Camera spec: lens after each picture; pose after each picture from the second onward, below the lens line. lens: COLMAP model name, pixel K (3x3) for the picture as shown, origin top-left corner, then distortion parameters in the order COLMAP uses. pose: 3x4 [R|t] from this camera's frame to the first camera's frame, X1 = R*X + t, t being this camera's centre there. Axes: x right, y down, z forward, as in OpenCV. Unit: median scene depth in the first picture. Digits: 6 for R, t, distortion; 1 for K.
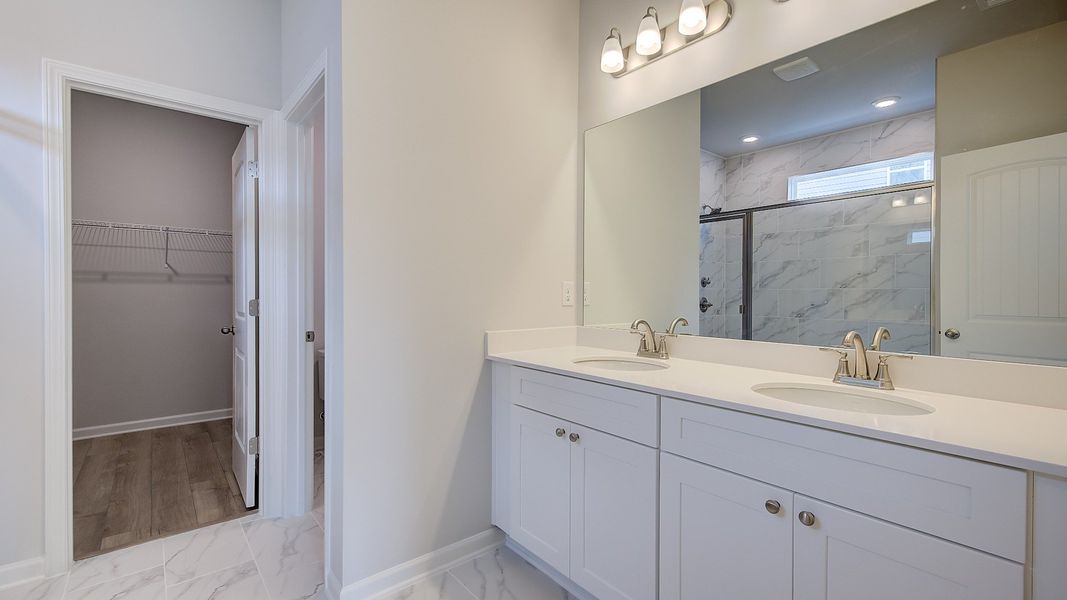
lens RADIAL K [[460.6, 0, 536.1], [0, 460.6, 296.5], [0, 0, 1]] dist [0.002248, 0.000647]
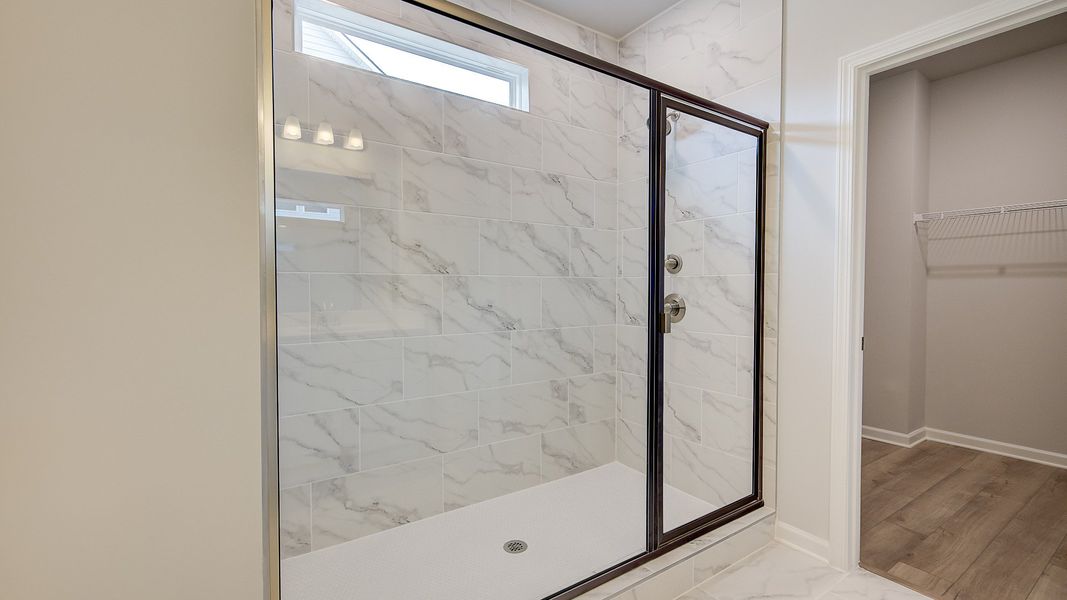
lens RADIAL K [[460.6, 0, 533.2], [0, 460.6, 297.2], [0, 0, 1]] dist [0.002248, 0.000647]
pose [[-0.096526, 0.016695, -0.995190, 0.017765], [-0.007695, 0.999817, 0.017519, -0.002139], [0.995301, 0.009349, -0.096380, 0.358250]]
